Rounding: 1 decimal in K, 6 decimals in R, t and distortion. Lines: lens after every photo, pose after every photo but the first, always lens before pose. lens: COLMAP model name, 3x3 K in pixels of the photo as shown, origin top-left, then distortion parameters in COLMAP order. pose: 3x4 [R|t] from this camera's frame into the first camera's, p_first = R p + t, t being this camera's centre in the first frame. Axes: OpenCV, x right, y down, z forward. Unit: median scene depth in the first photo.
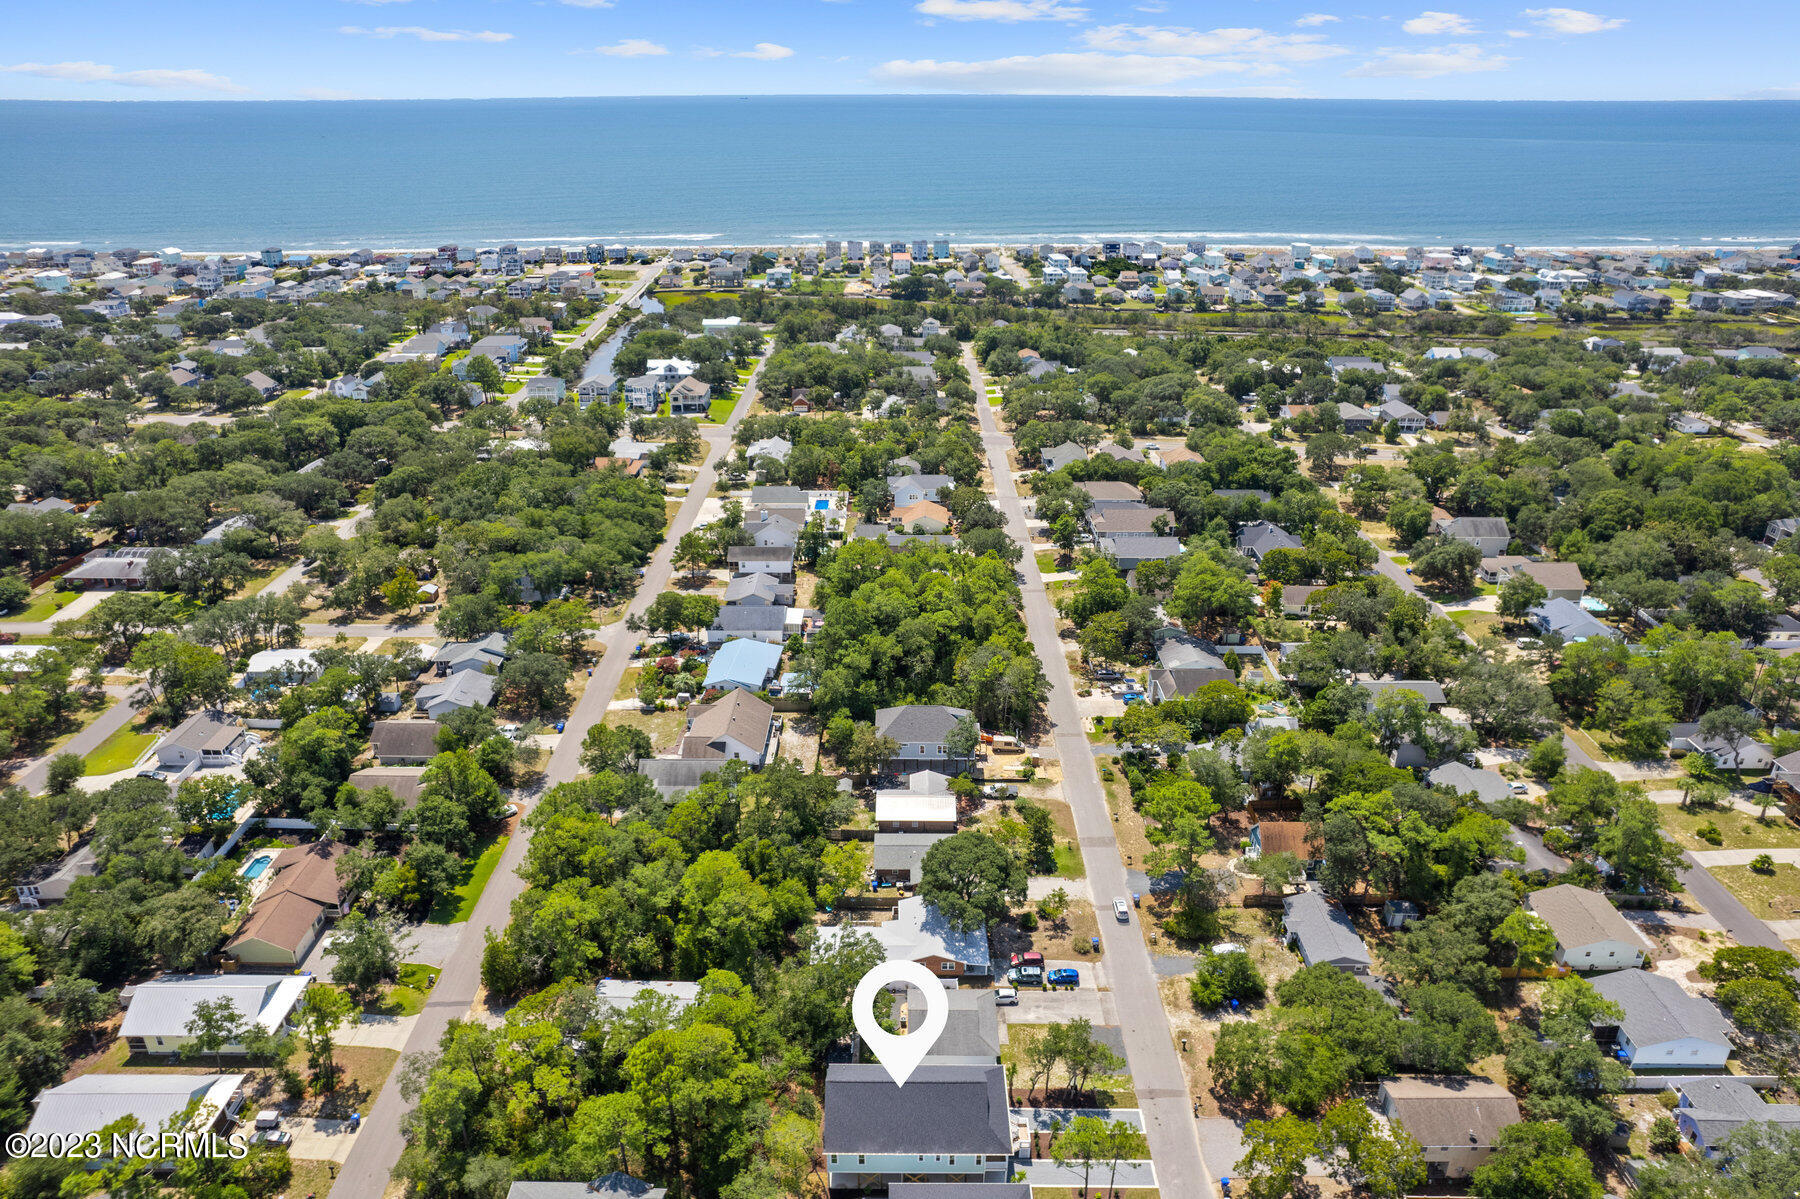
lens RADIAL K [[1155.6, 0, 900.0], [0, 1155.6, 599.5], [0, 0, 1]] dist [-0.091942, 0.081142]
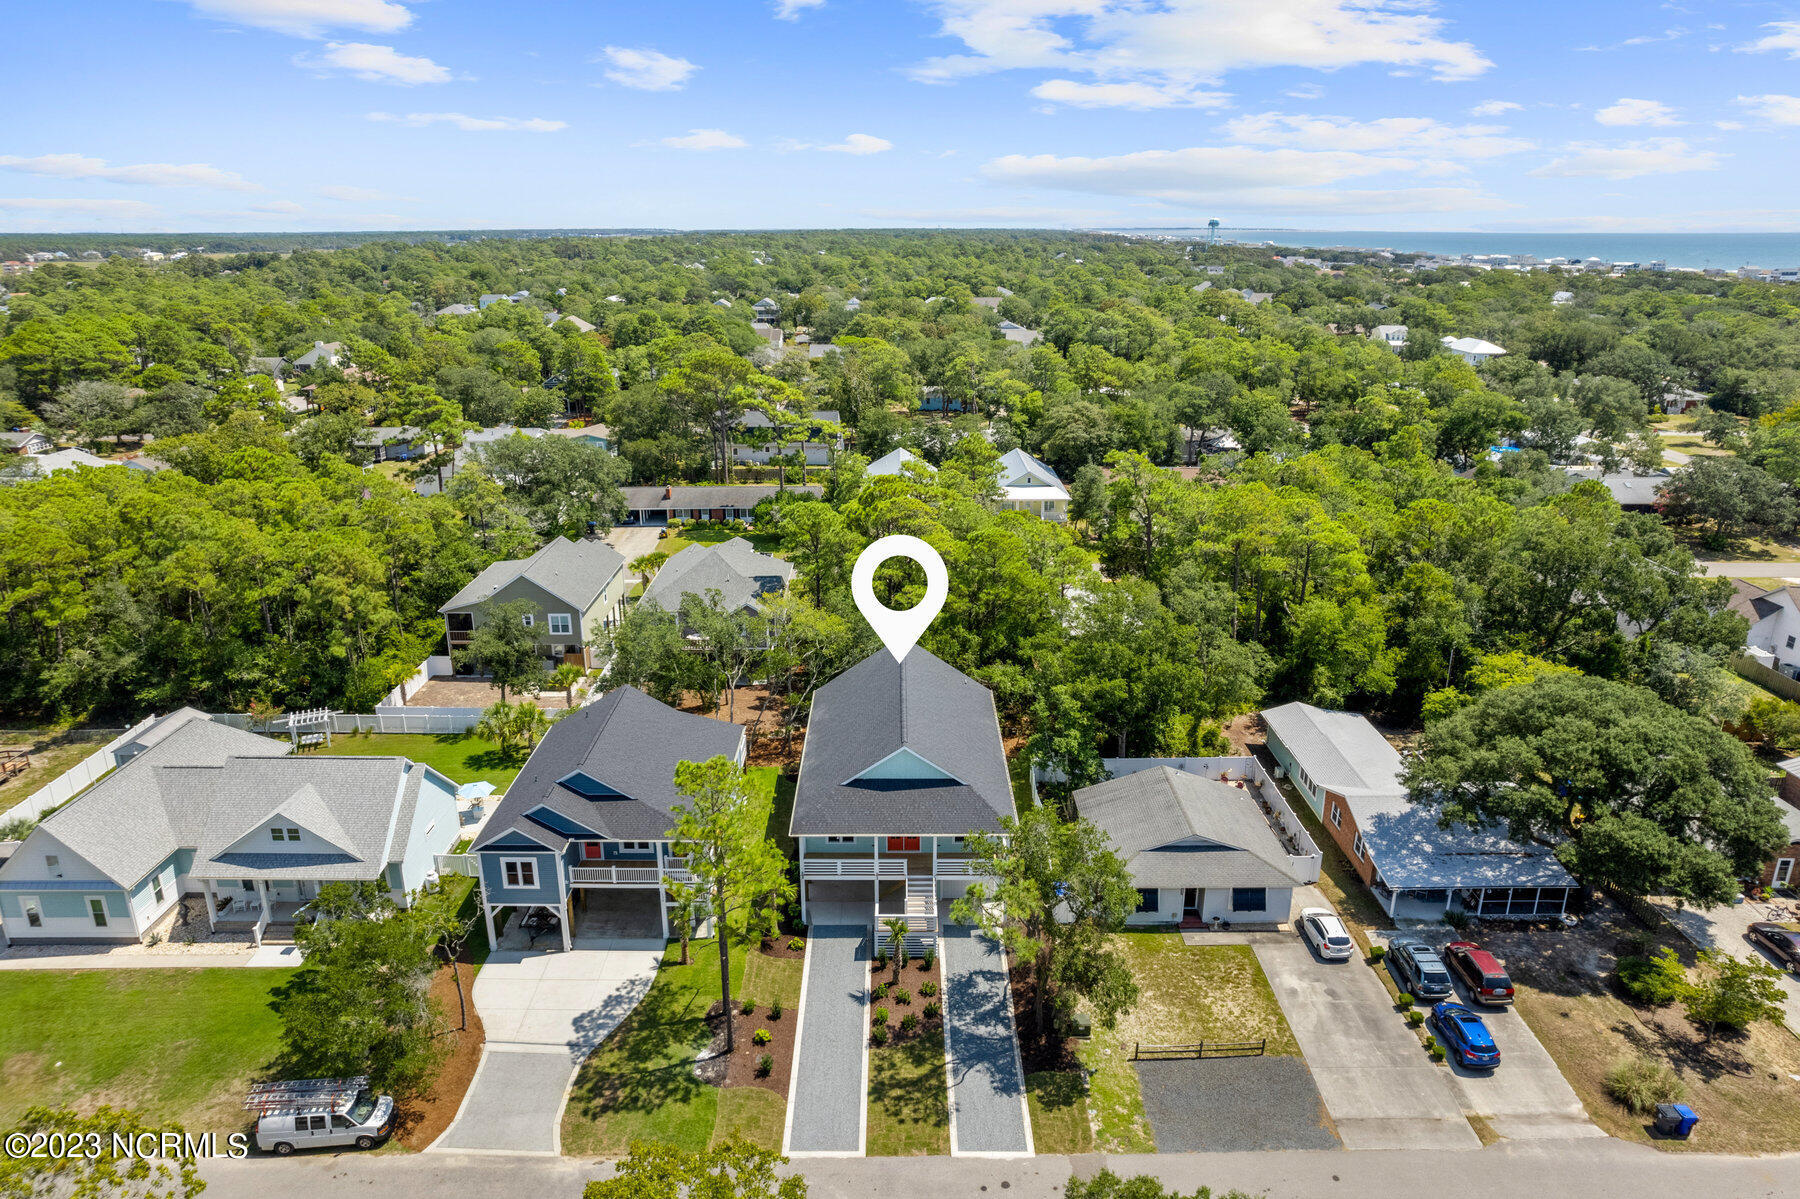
lens RADIAL K [[1155.6, 0, 900.0], [0, 1155.6, 599.5], [0, 0, 1]] dist [-0.091942, 0.081142]
pose [[0.000489, 0.305197, -0.952289, 0.394631], [-0.410260, 0.868519, 0.278139, 0.167068], [0.911968, 0.390551, 0.125634, 0.666761]]
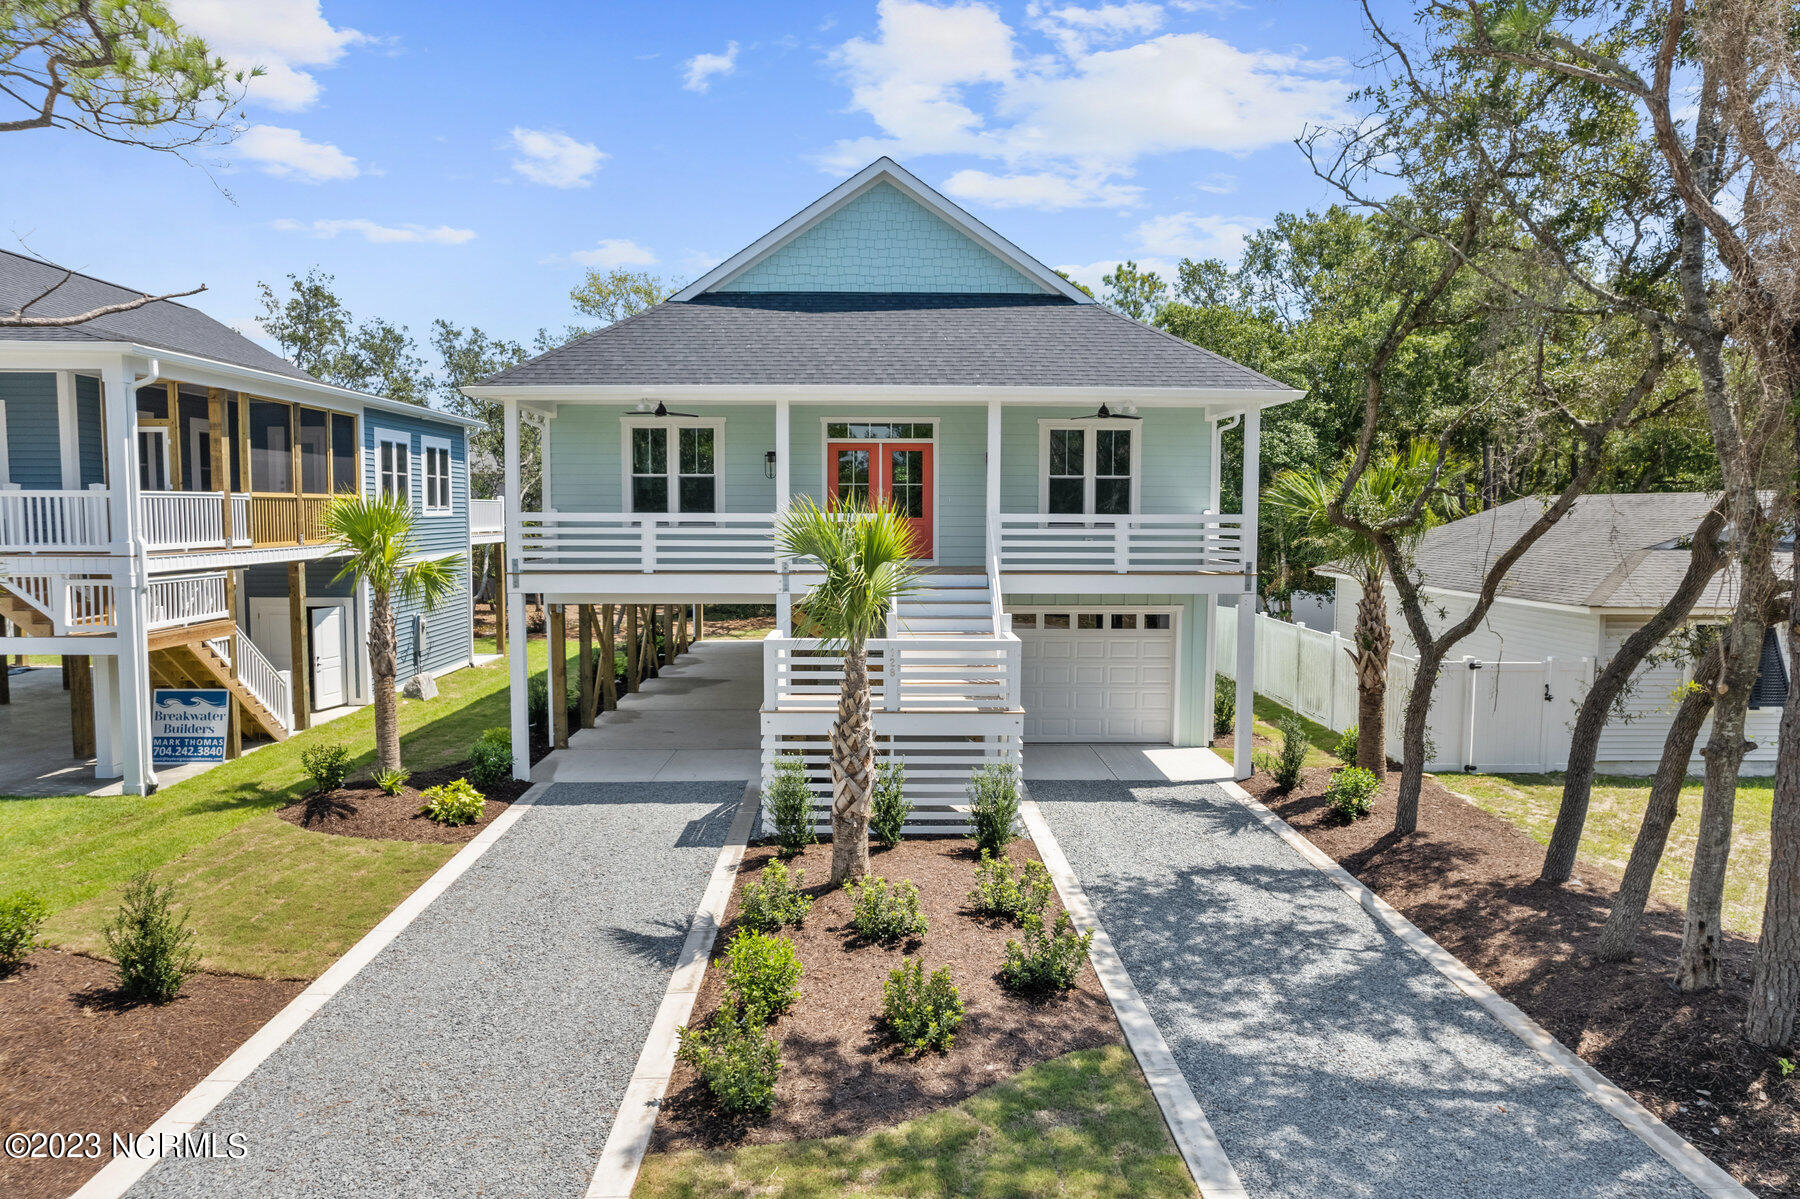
lens RADIAL K [[1155.5, 0, 900.0], [0, 1155.5, 599.5], [0, 0, 1]] dist [-0.061672, -0.001063]
pose [[0.027456, 0.074893, -0.996814, 0.170422], [-0.413919, 0.908536, 0.056860, 0.343086], [0.909900, 0.411039, 0.055944, 0.746110]]
